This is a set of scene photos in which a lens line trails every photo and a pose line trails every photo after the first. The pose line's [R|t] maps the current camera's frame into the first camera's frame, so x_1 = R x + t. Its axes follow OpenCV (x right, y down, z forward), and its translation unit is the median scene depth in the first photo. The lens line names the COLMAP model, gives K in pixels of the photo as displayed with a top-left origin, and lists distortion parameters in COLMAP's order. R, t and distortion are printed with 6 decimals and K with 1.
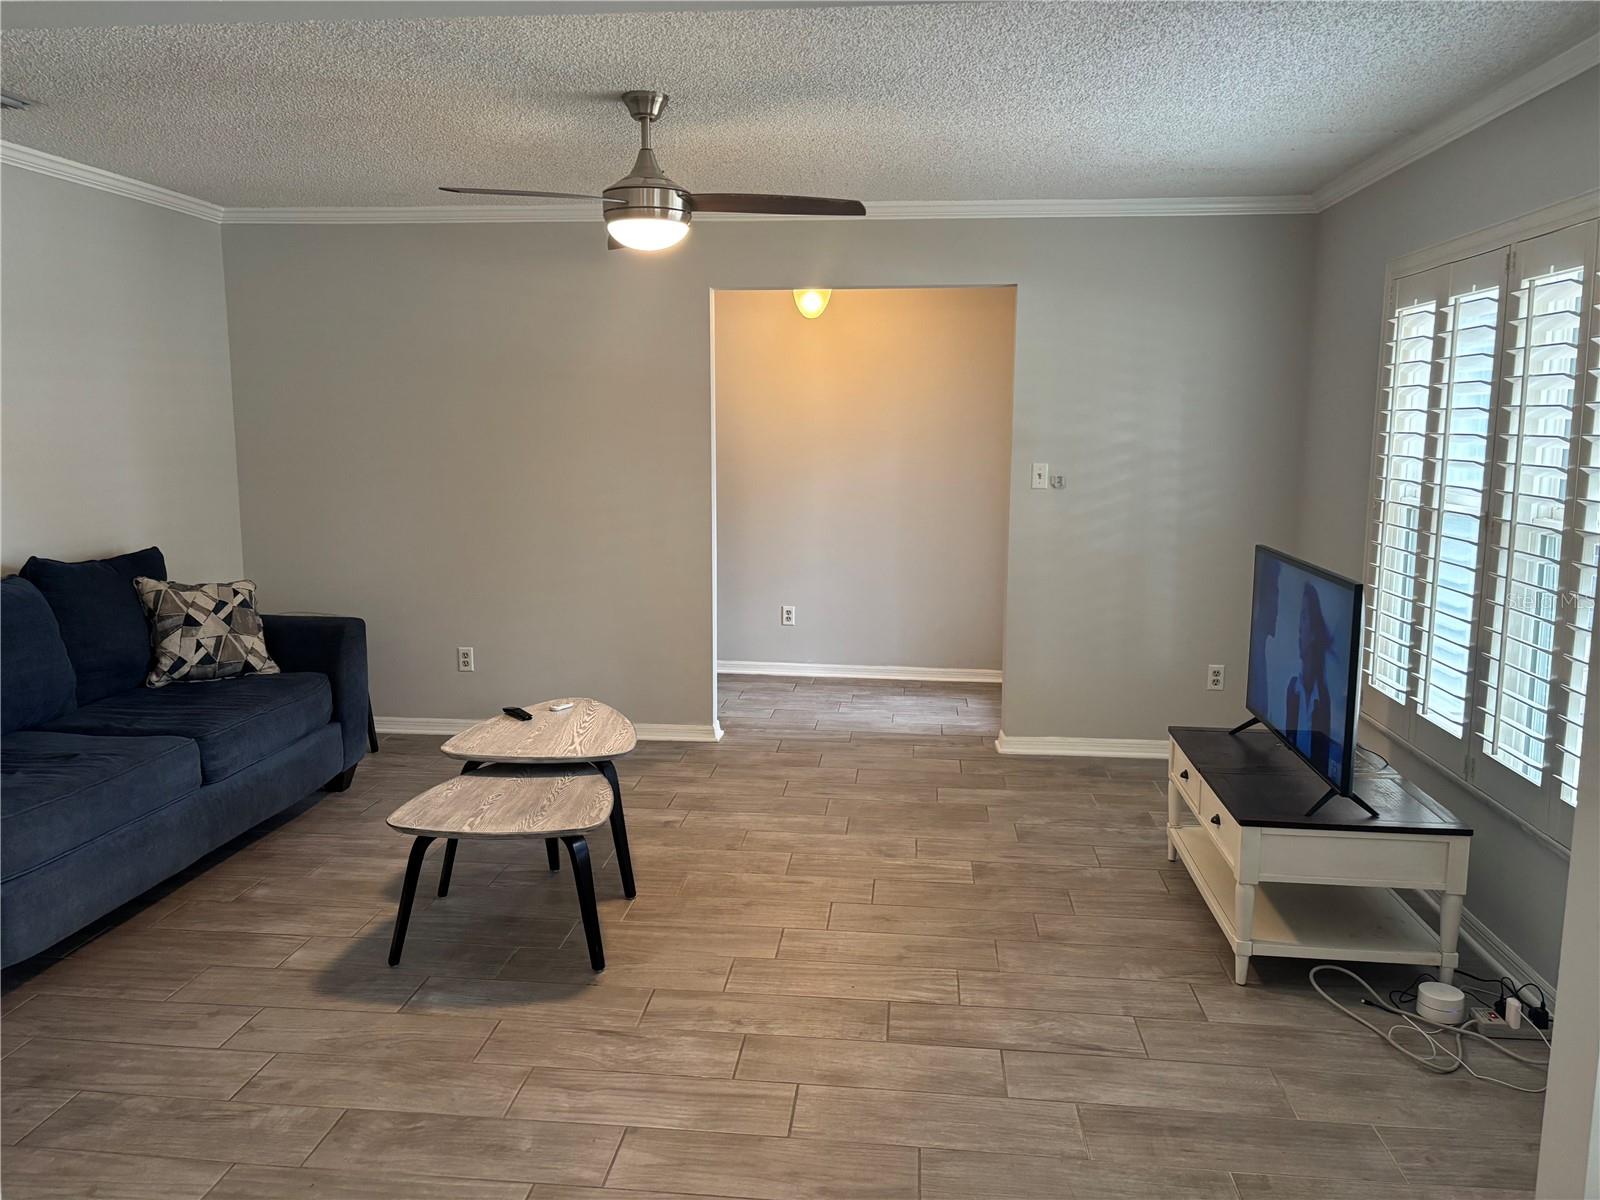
lens RADIAL K [[1211.0, 0, 800.0], [0, 1211.0, 600.0], [0, 0, 1]] dist [0.056015, -0.063304]
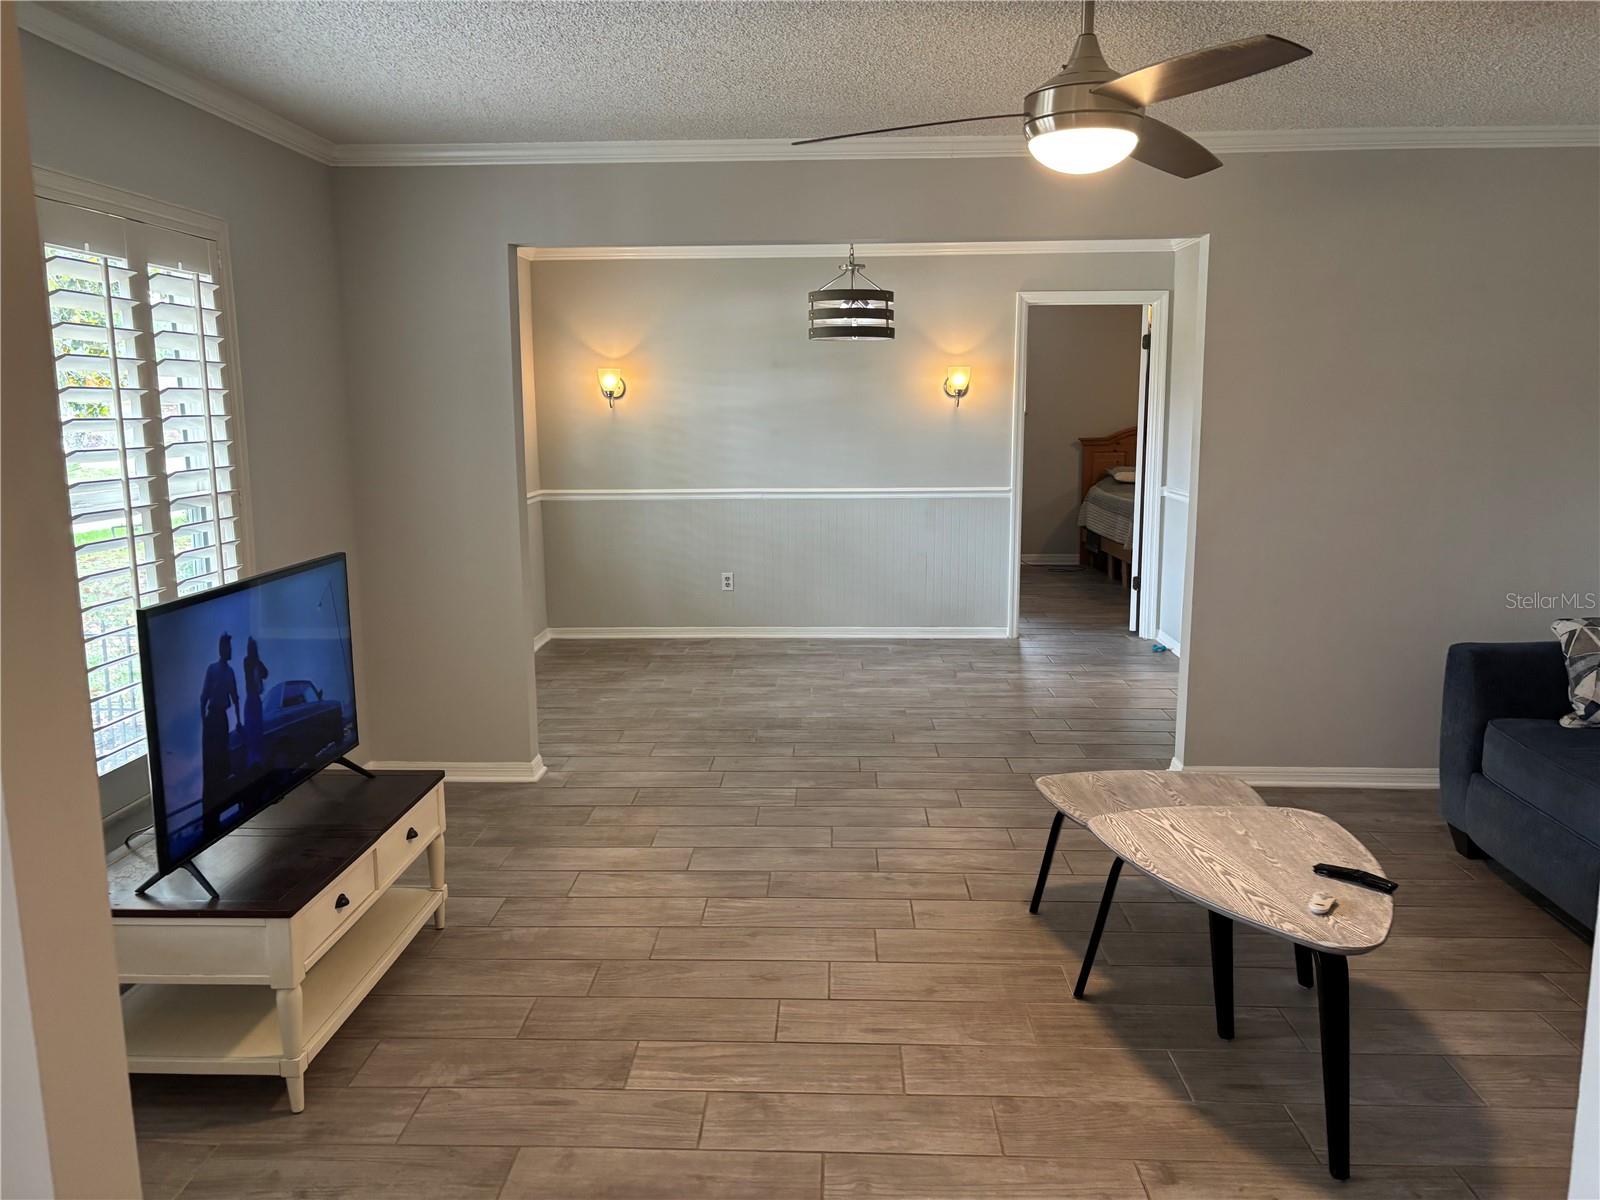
lens RADIAL K [[1211.0, 0, 800.0], [0, 1211.0, 600.0], [0, 0, 1]] dist [0.056015, -0.063304]
pose [[-0.997801, 0.014208, -0.064745, 0.104539], [-0.006208, 0.952434, 0.304683, -0.278288], [0.065994, 0.304415, -0.950251, 1.865618]]
